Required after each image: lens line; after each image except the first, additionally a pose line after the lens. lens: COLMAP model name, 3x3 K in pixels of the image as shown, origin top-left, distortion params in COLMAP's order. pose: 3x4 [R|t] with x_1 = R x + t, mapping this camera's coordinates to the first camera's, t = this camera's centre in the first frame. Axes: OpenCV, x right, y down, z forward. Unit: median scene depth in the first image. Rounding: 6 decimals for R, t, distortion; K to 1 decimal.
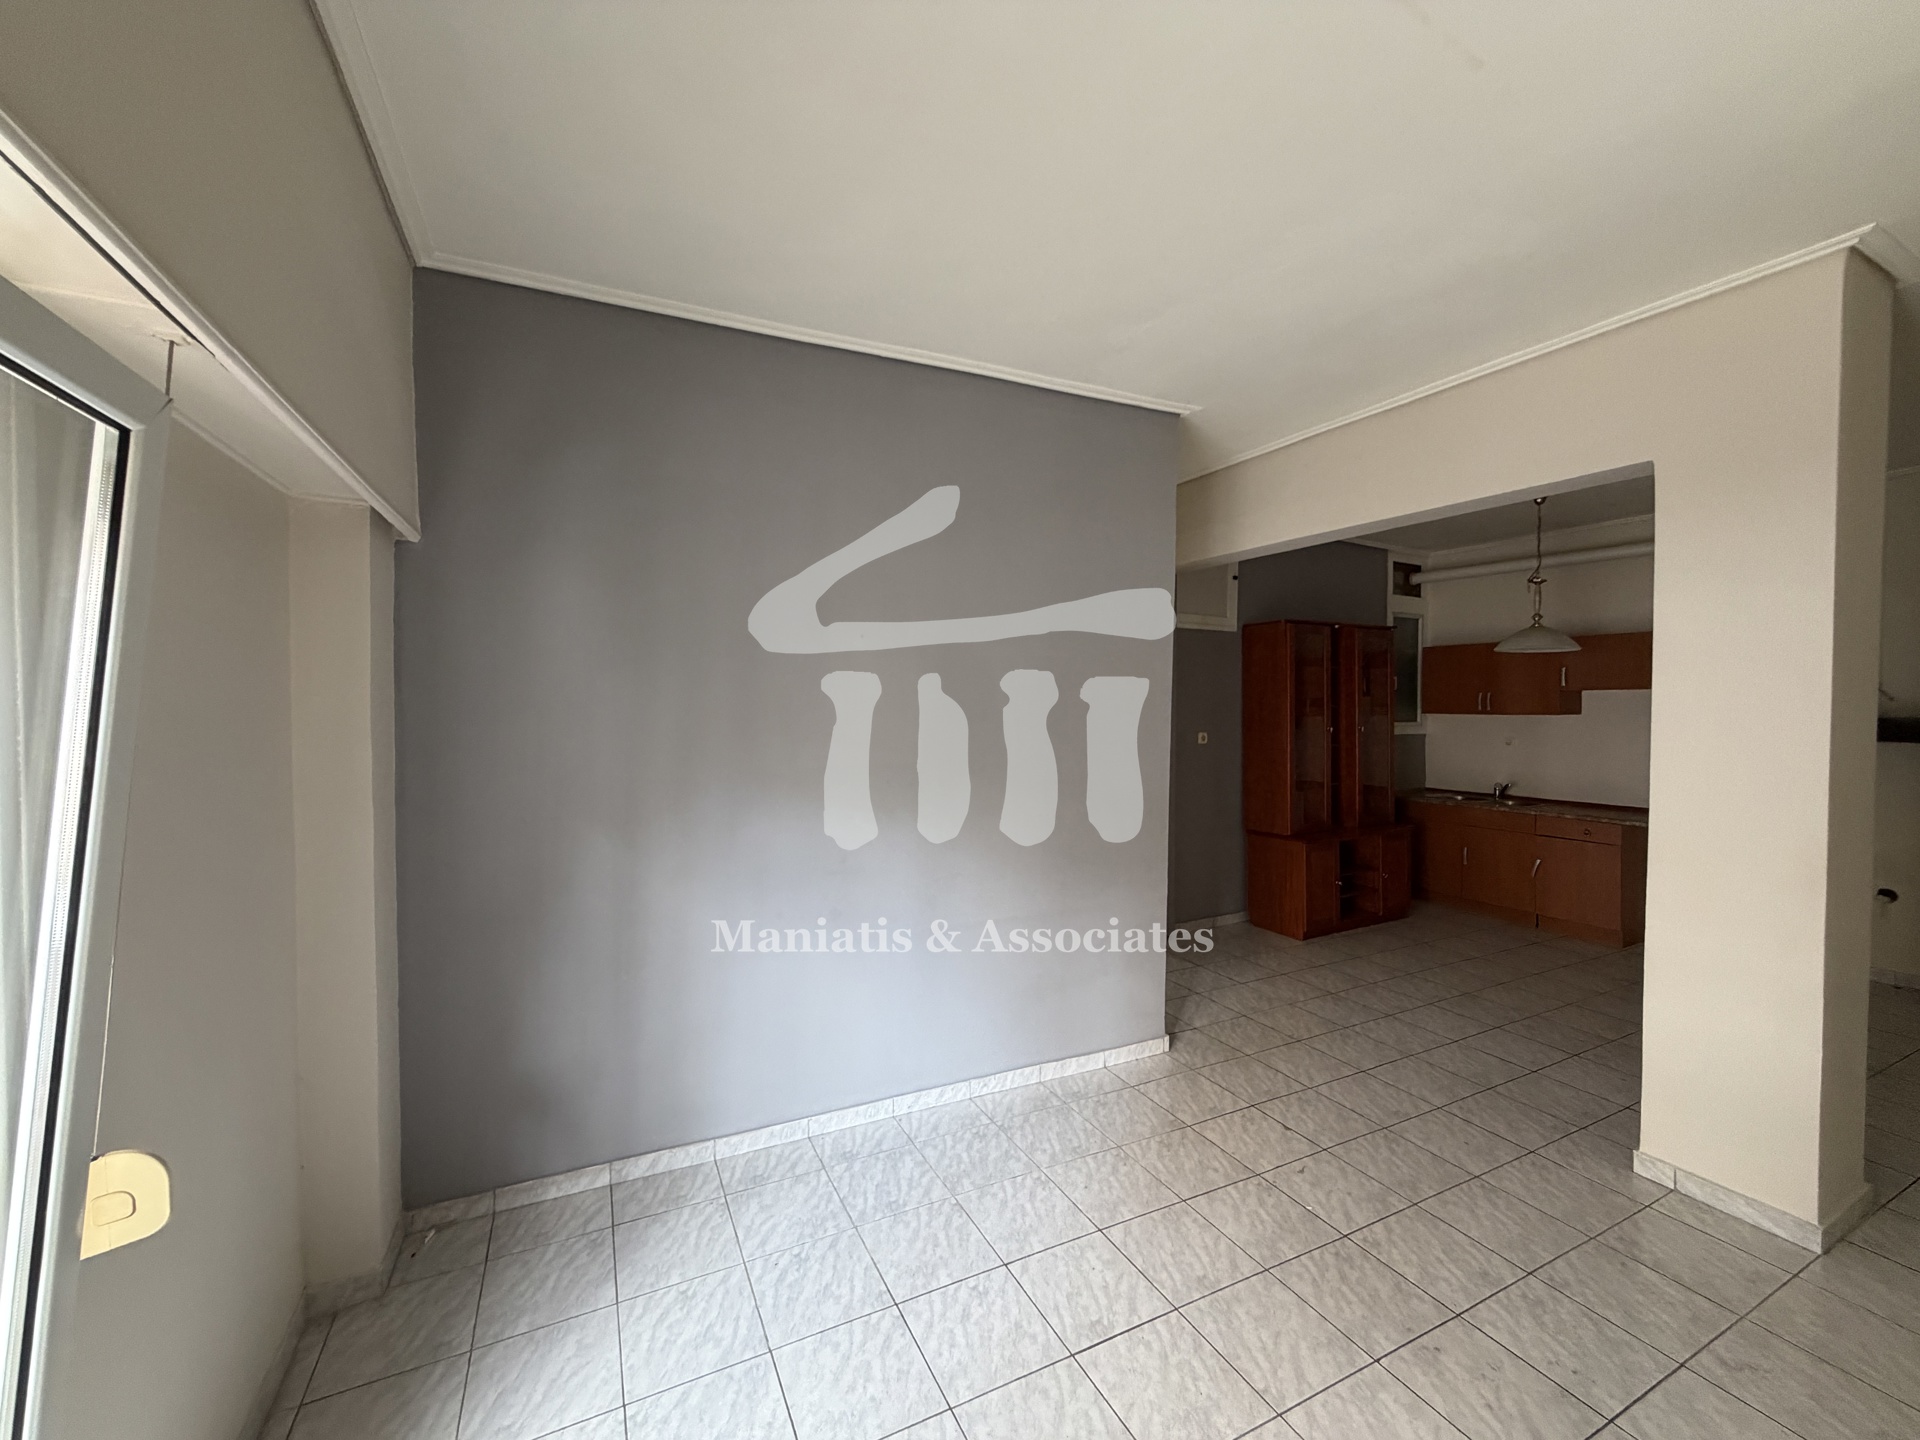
lens RADIAL K [[764.7, 0, 954.6], [0, 764.7, 720.4], [0, 0, 1]] dist [0.000791, -0.000130]
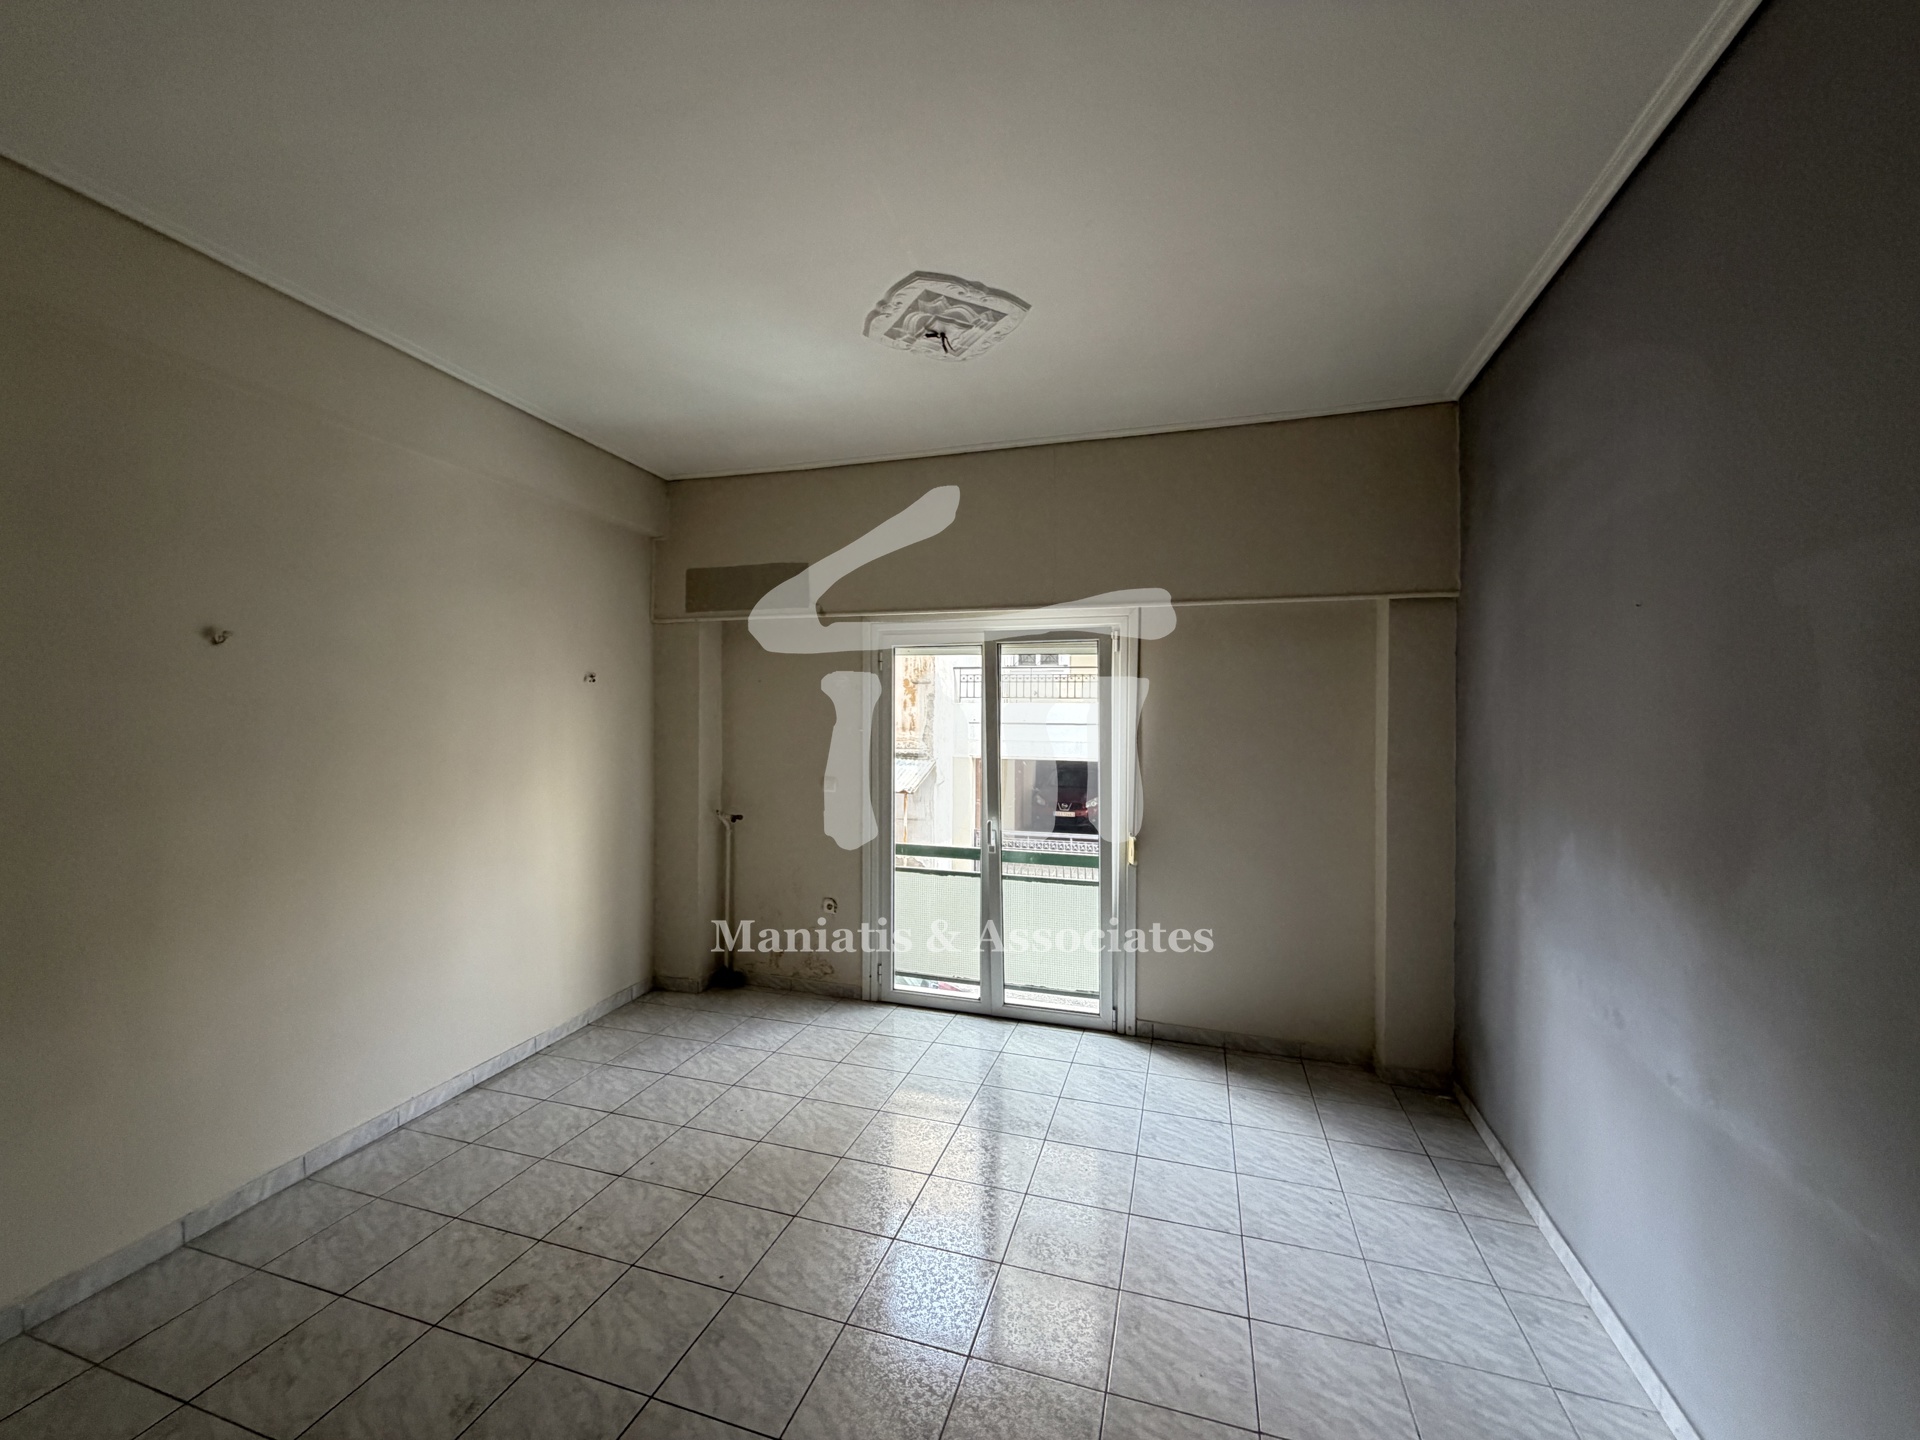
lens RADIAL K [[764.7, 0, 954.6], [0, 764.7, 720.4], [0, 0, 1]] dist [0.000791, -0.000130]
pose [[-0.687163, -0.000097, -0.726503, 0.688405], [-0.025054, 0.999408, 0.023564, -0.011889], [0.726071, 0.034394, -0.686759, 0.952850]]
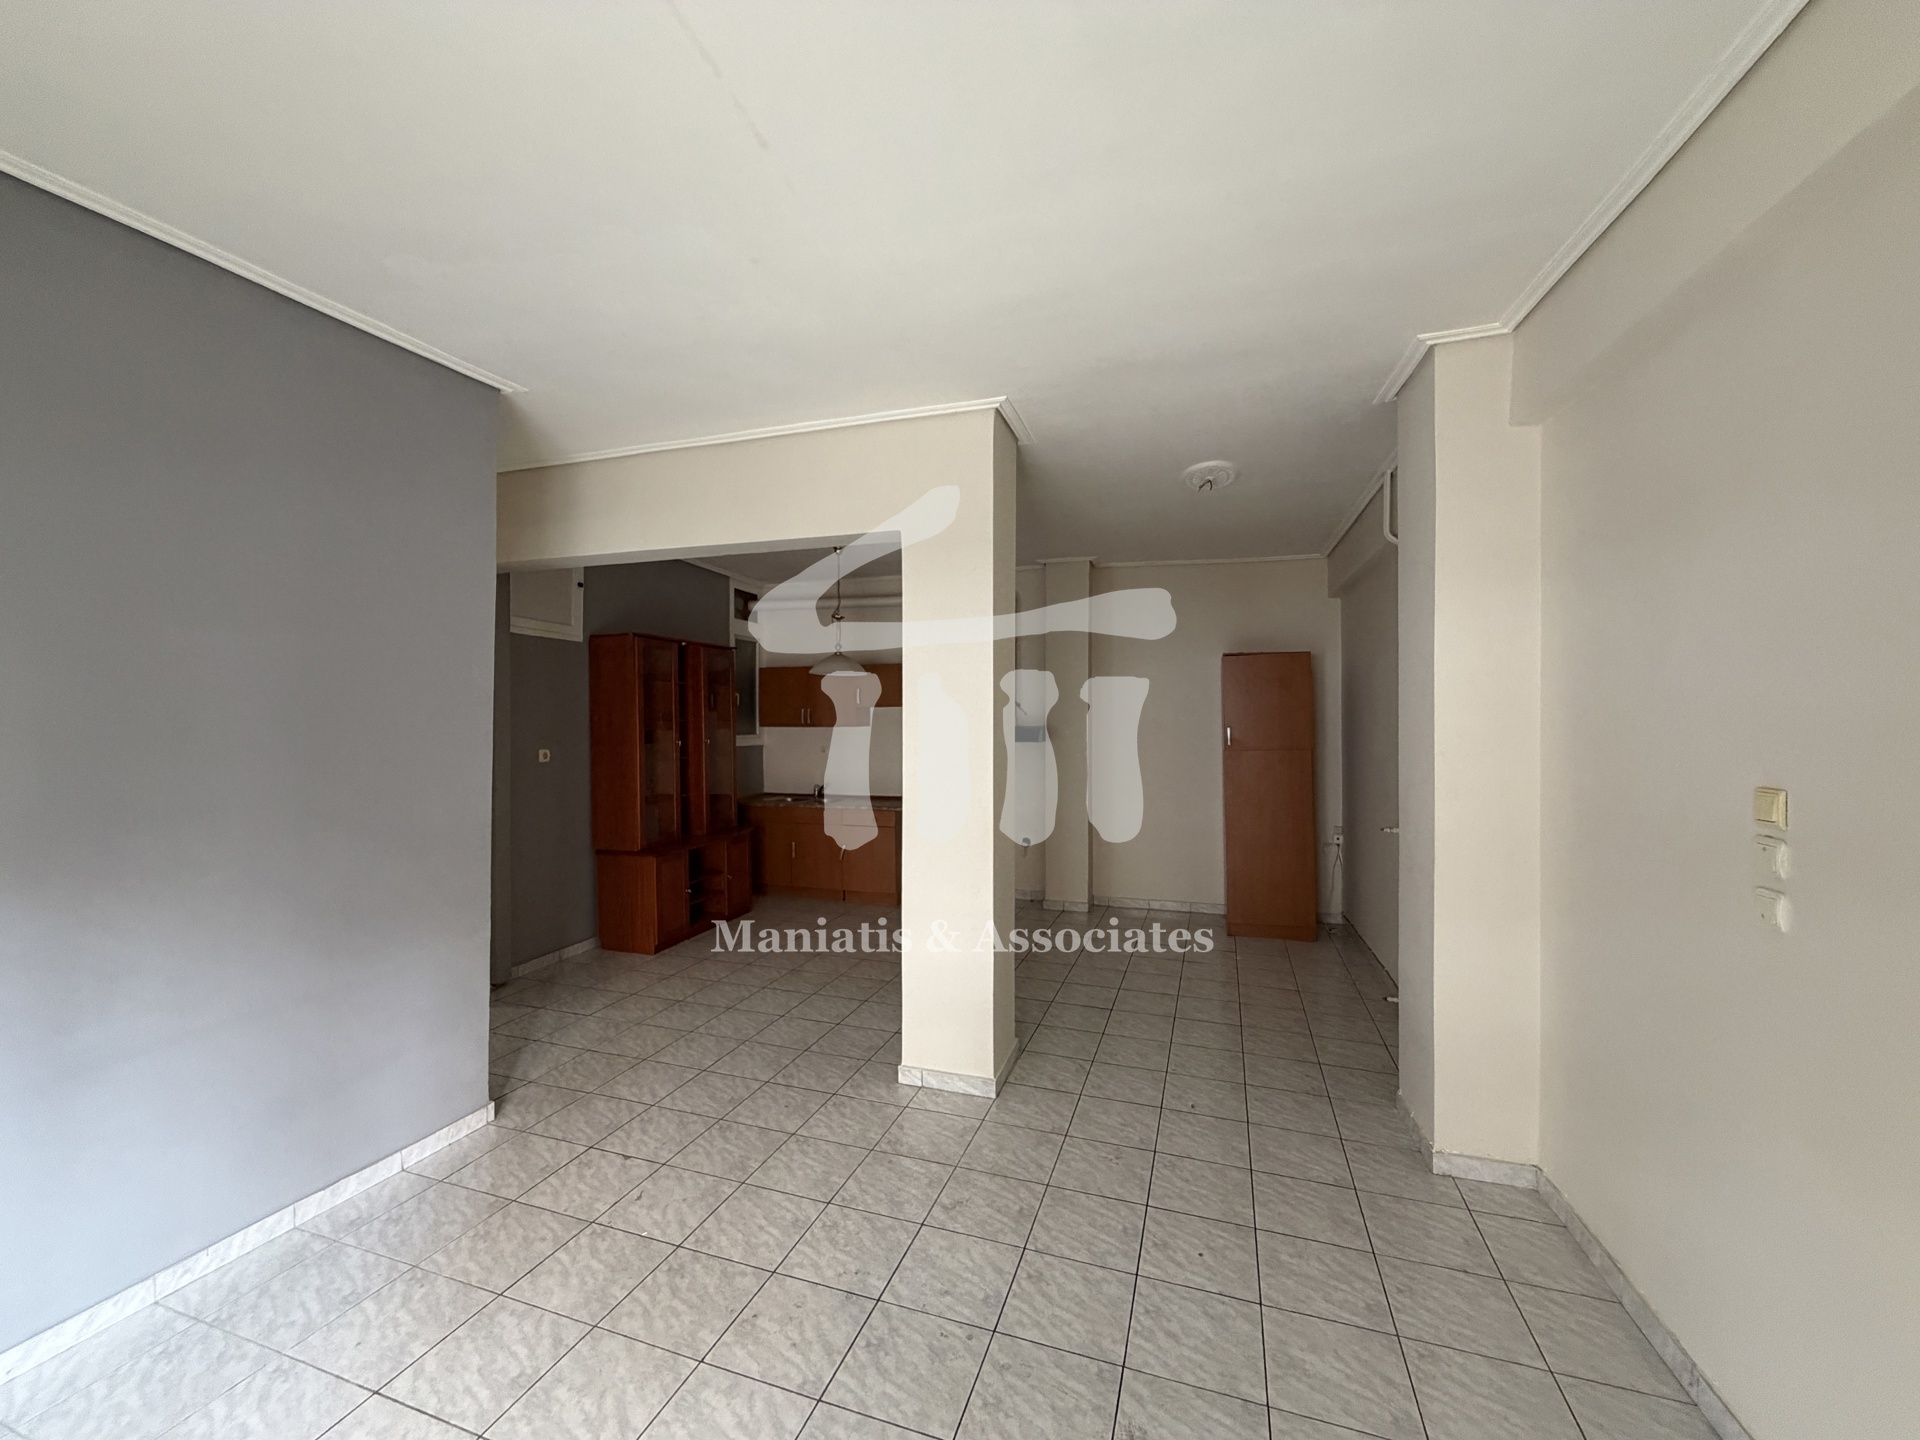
lens RADIAL K [[764.7, 0, 954.6], [0, 764.7, 720.4], [0, 0, 1]] dist [0.000791, -0.000130]
pose [[0.707363, -0.002734, 0.706845, 0.043697], [0.016601, 0.999781, -0.012746, 0.001421], [-0.706655, 0.020751, 0.707253, 0.013787]]
